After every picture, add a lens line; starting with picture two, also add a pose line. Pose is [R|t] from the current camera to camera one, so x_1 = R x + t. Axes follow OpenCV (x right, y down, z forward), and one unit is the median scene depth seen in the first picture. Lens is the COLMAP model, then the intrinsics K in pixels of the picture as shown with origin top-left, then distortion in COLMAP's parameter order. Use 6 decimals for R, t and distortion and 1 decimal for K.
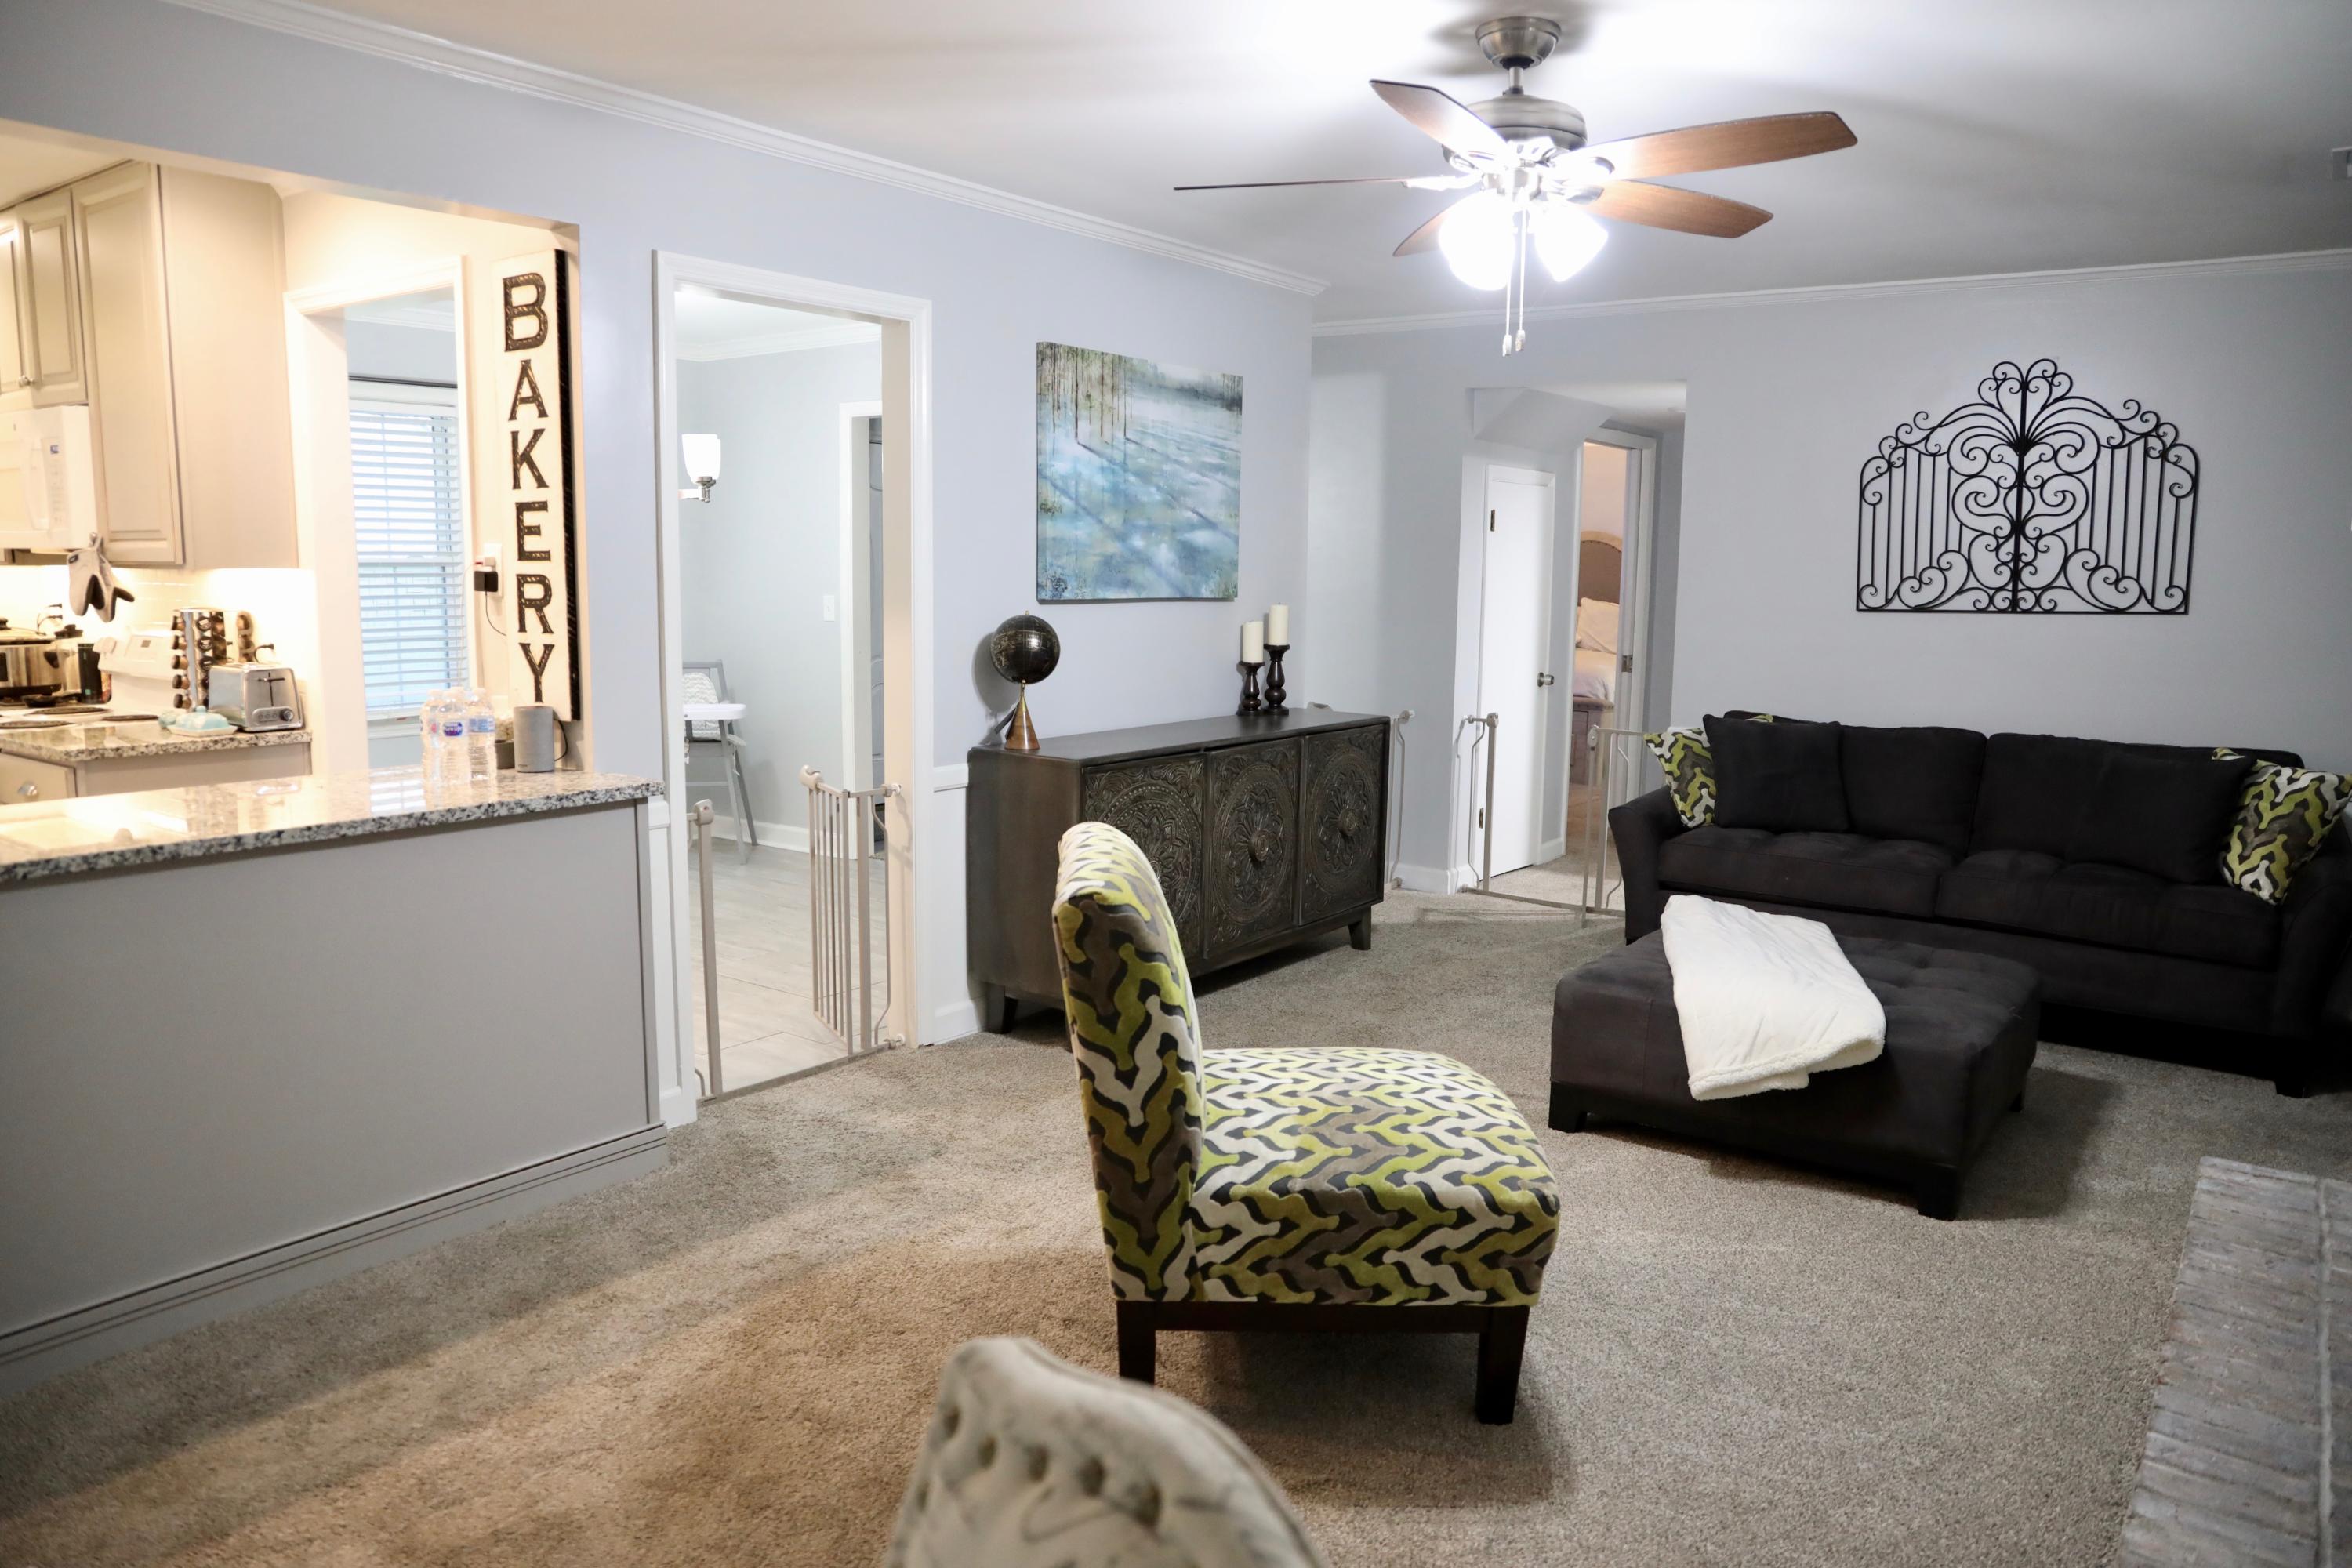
lens RADIAL K [[1609.5, 0, 1176.0], [0, 1609.5, 784.0], [0, 0, 1]] dist [-0.100888, 0.079516]
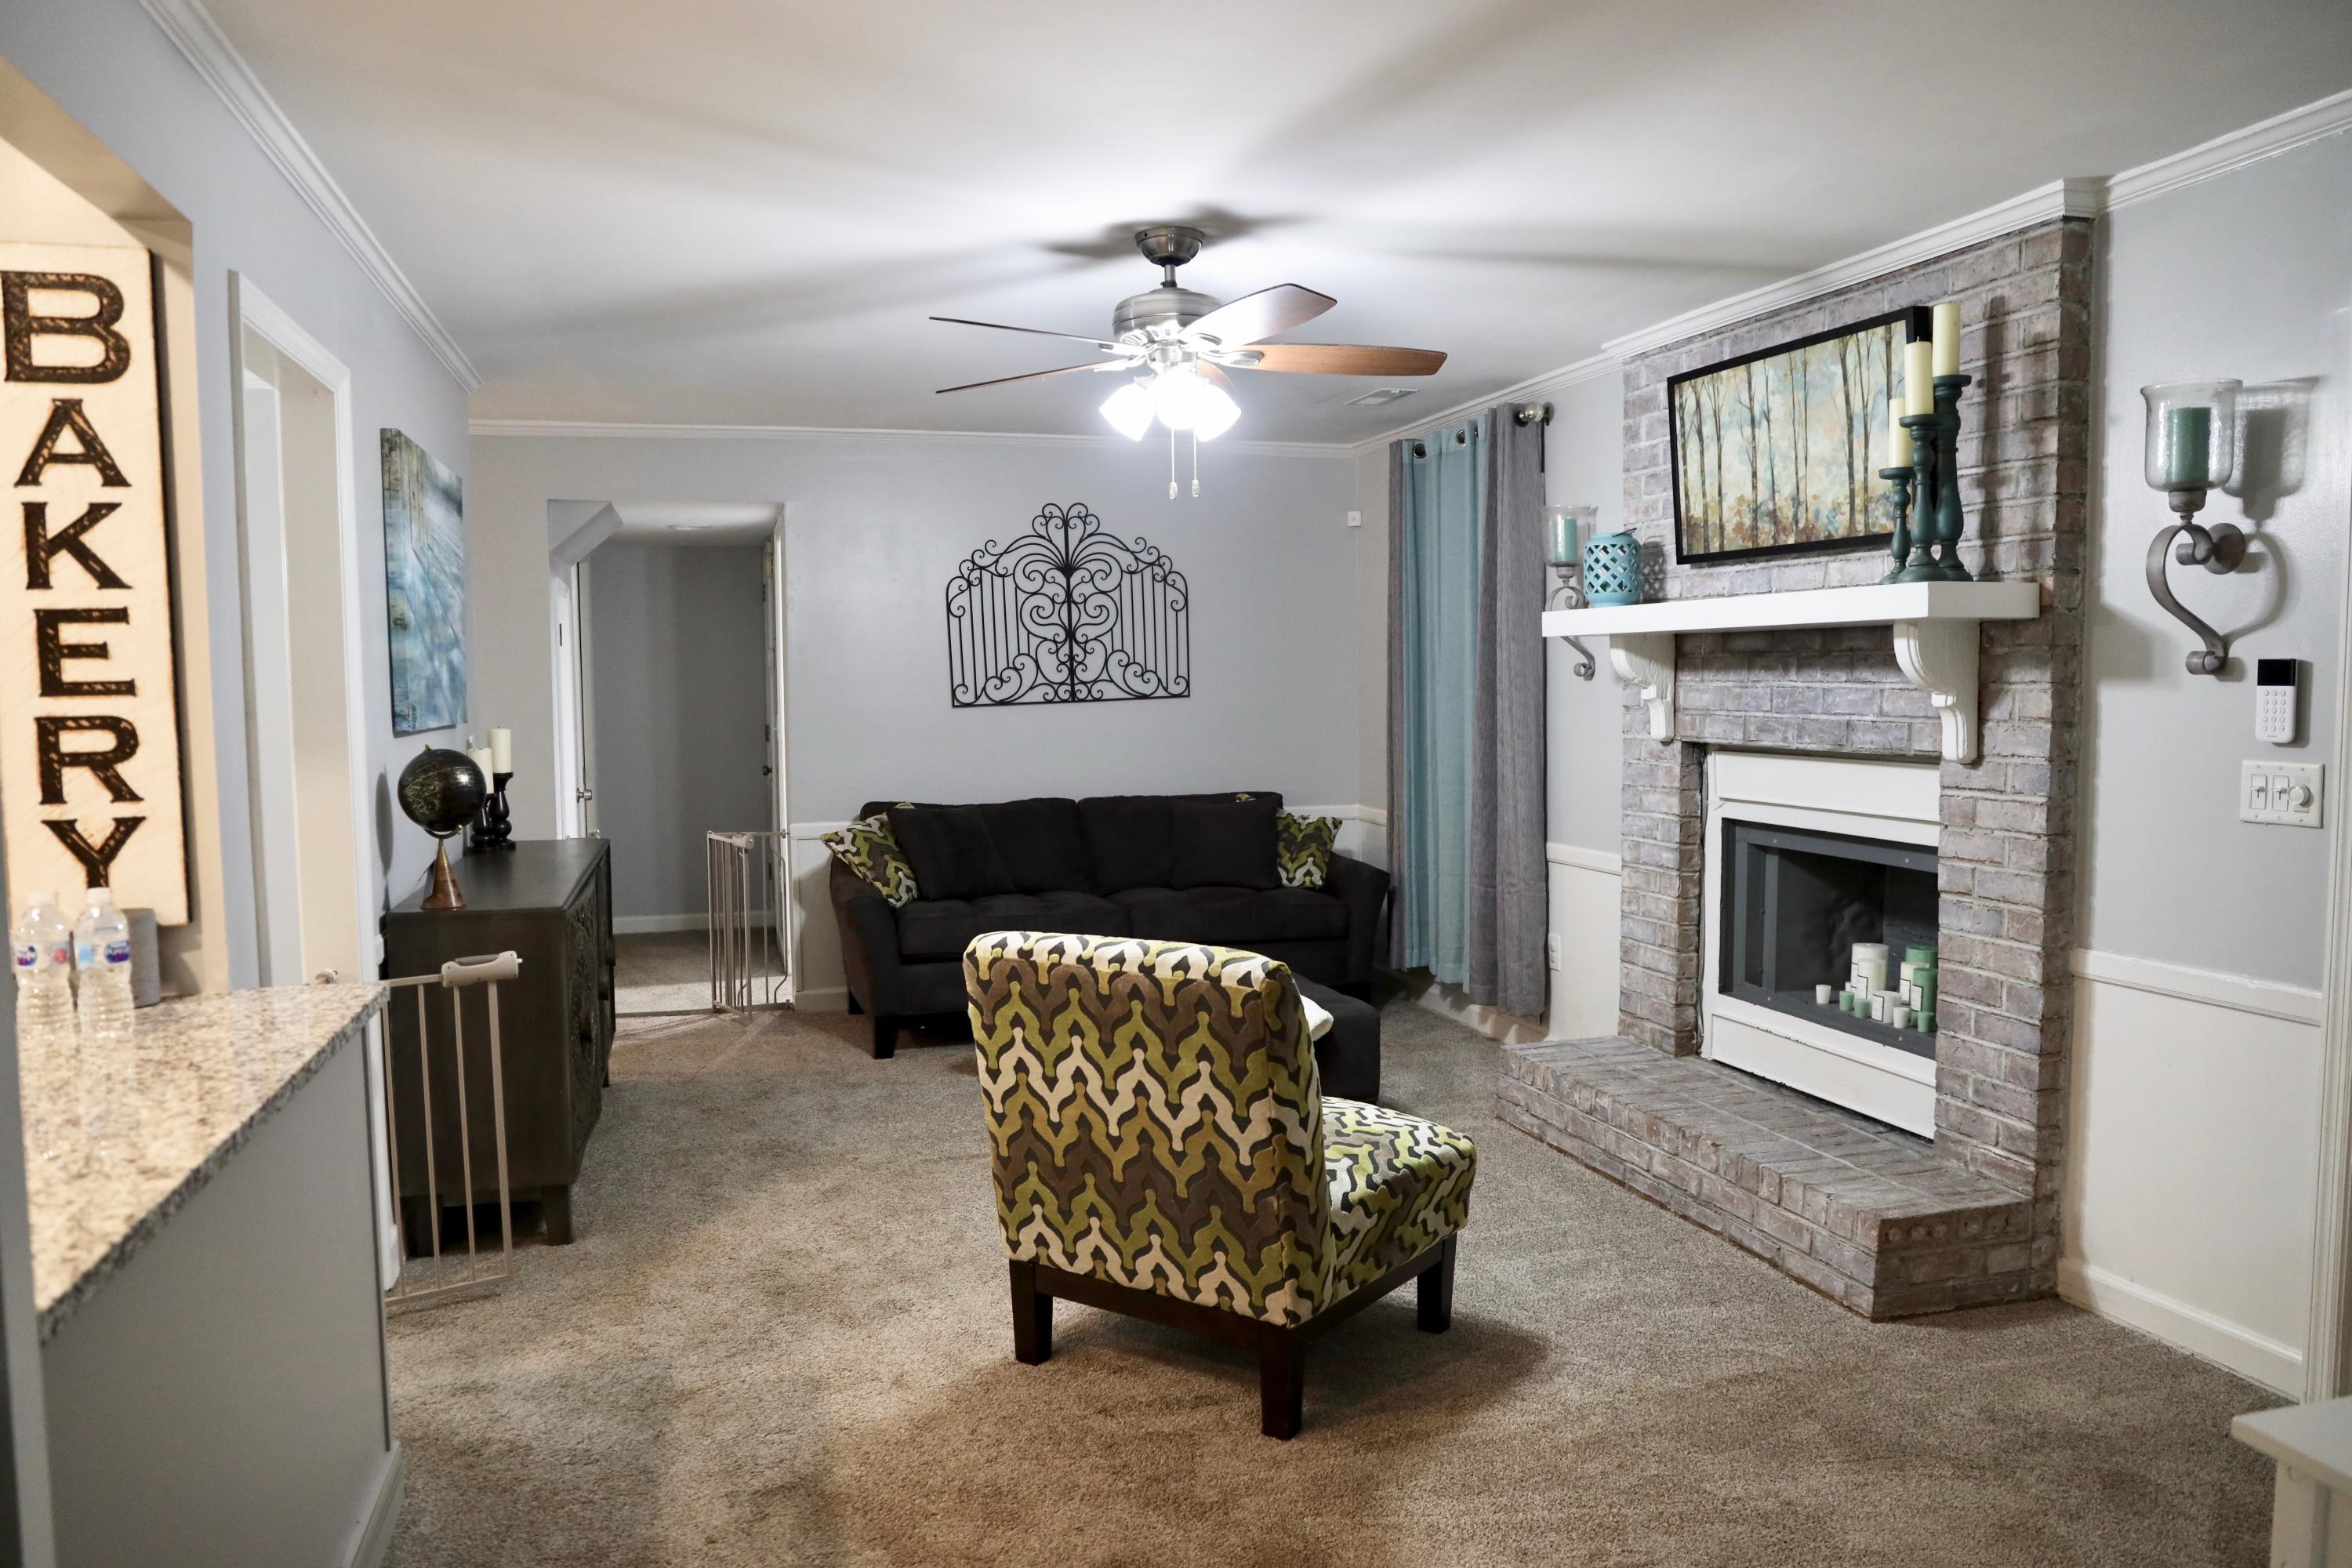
lens RADIAL K [[1609.5, 0, 1176.0], [0, 1609.5, 784.0], [0, 0, 1]] dist [-0.100888, 0.079516]
pose [[0.609781, -0.075670, 0.788950, -0.450696], [0.129938, 0.991508, -0.005332, -0.028026], [-0.781846, 0.105766, 0.614435, 0.163658]]
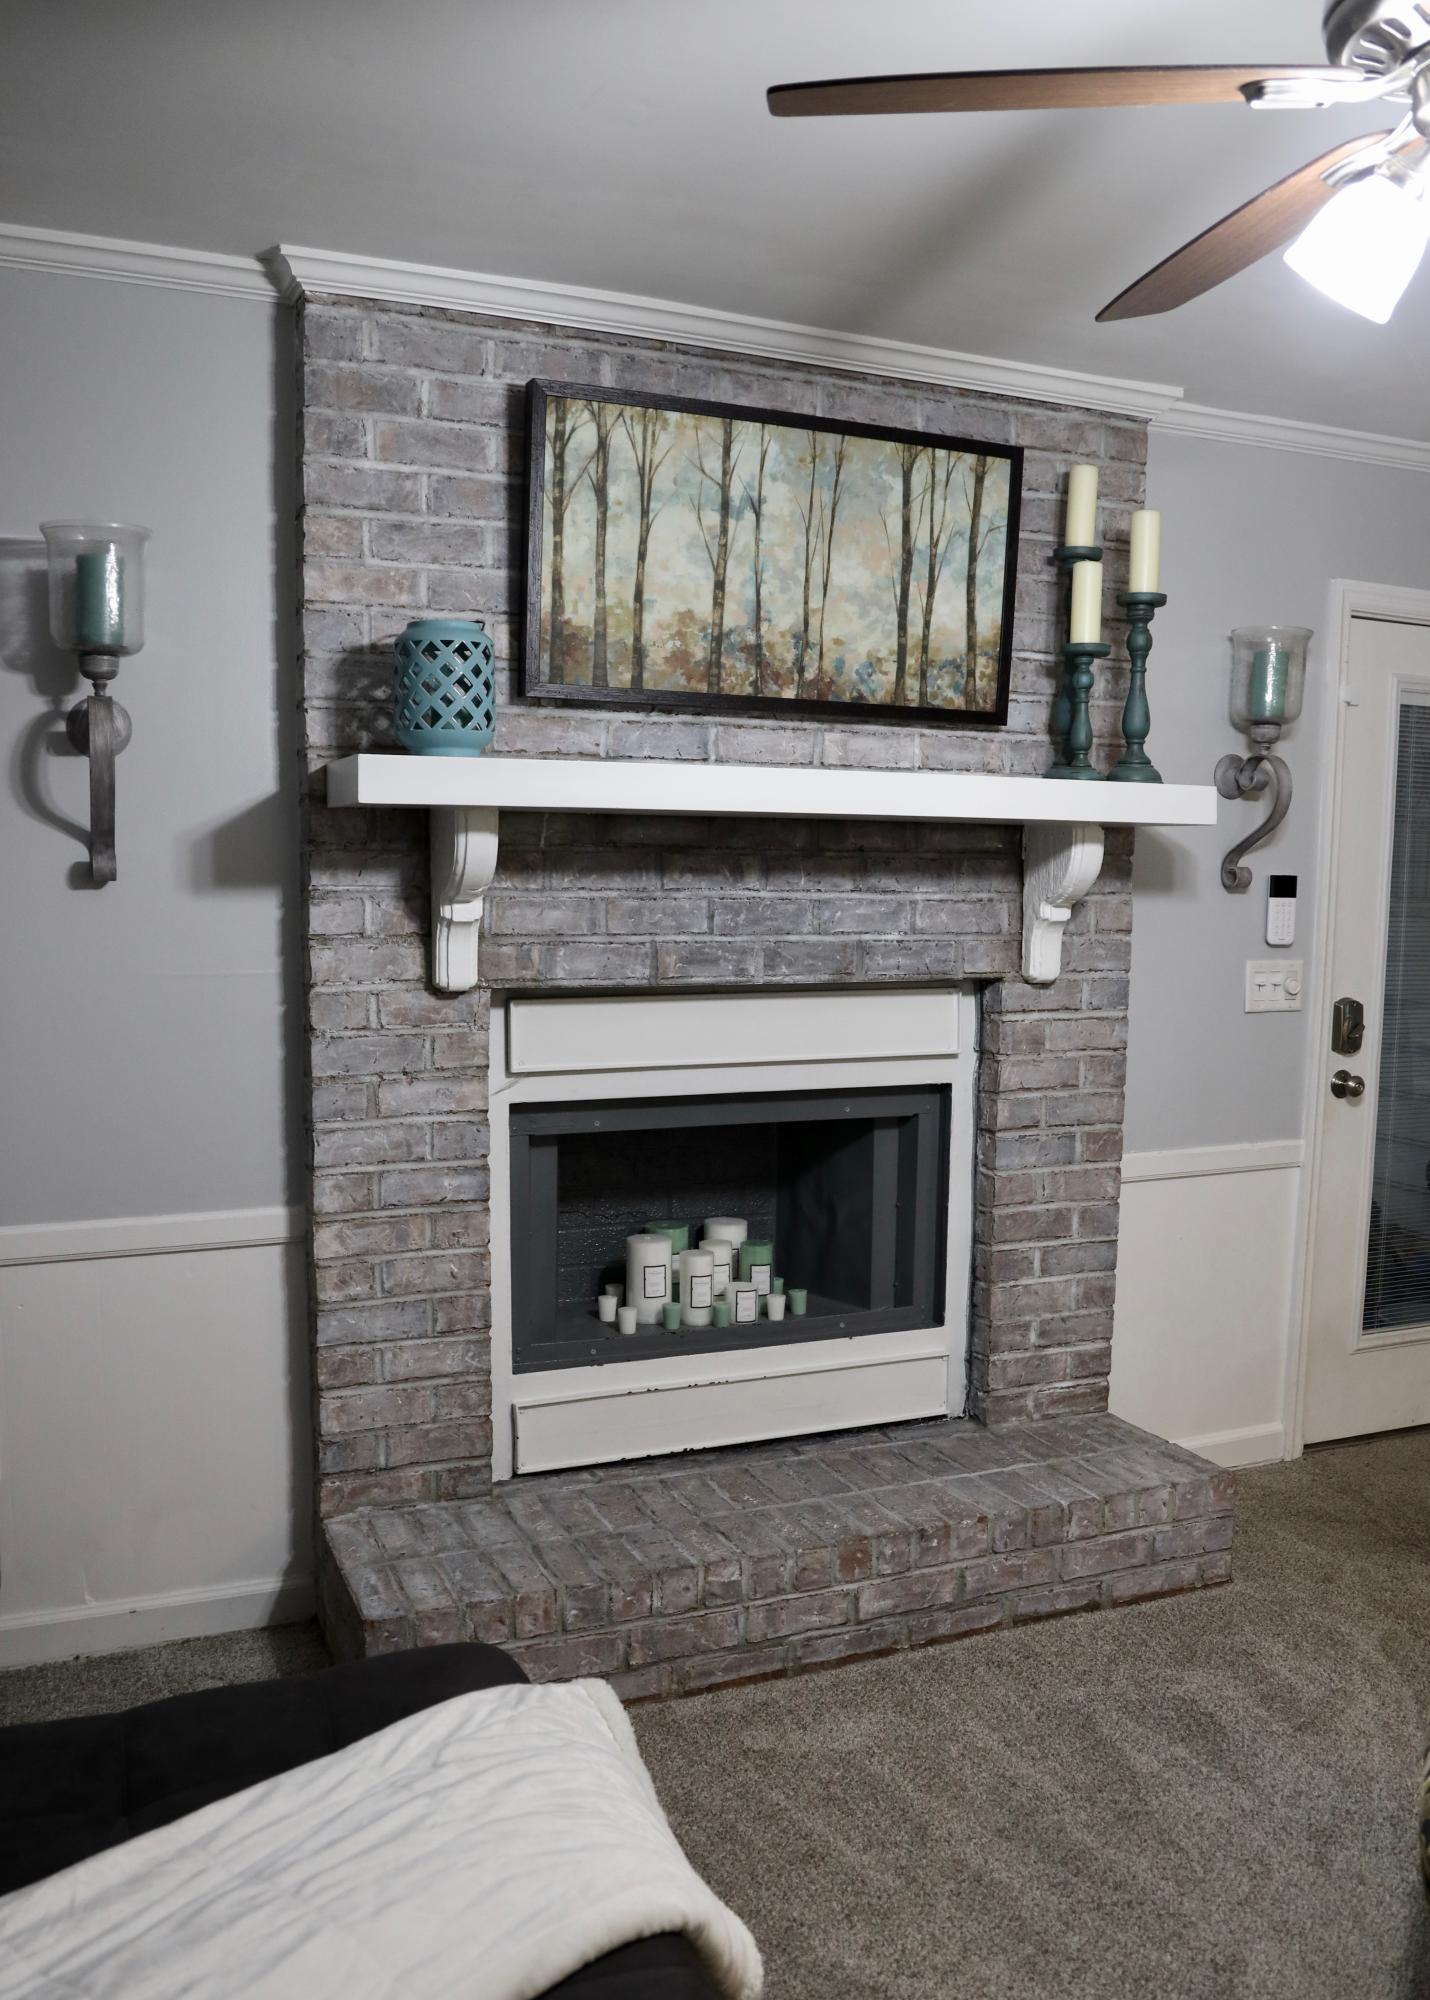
lens RADIAL K [[1642.0, 0, 716.9], [0, 1642.0, 1054.5], [0, 0, 1]] dist [-0.088803, 0.005401]
pose [[-0.857395, -0.084176, 0.507728, 0.083082], [0.046469, 0.969842, 0.239262, -0.128642], [-0.512557, 0.228736, -0.827627, 0.921786]]
